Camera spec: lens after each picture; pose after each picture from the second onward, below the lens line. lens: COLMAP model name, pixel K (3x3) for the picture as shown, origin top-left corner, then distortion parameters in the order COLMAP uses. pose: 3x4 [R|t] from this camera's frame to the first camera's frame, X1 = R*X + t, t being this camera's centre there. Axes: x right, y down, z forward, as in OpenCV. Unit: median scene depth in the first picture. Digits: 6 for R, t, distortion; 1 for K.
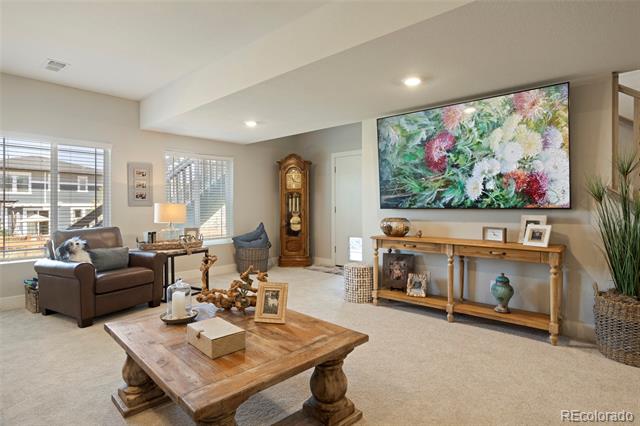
lens RADIAL K [[354.2, 0, 320.0], [0, 354.2, 210.3], [0, 0, 1]] dist [-0.002975, 0.000555]
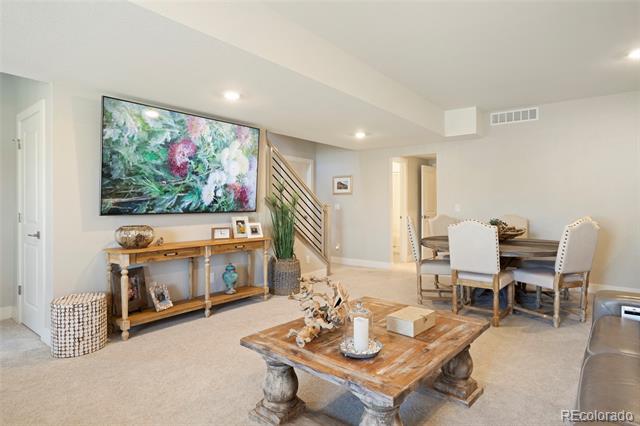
lens RADIAL K [[374.9, 0, 319.6], [0, 374.9, 209.9], [0, 0, 1]] dist [-0.009859, -0.000649]
pose [[-0.068167, -0.006837, 0.997651, -0.755386], [0.022006, 0.999723, 0.008354, -0.014700], [-0.997431, 0.022524, -0.067998, 0.687406]]
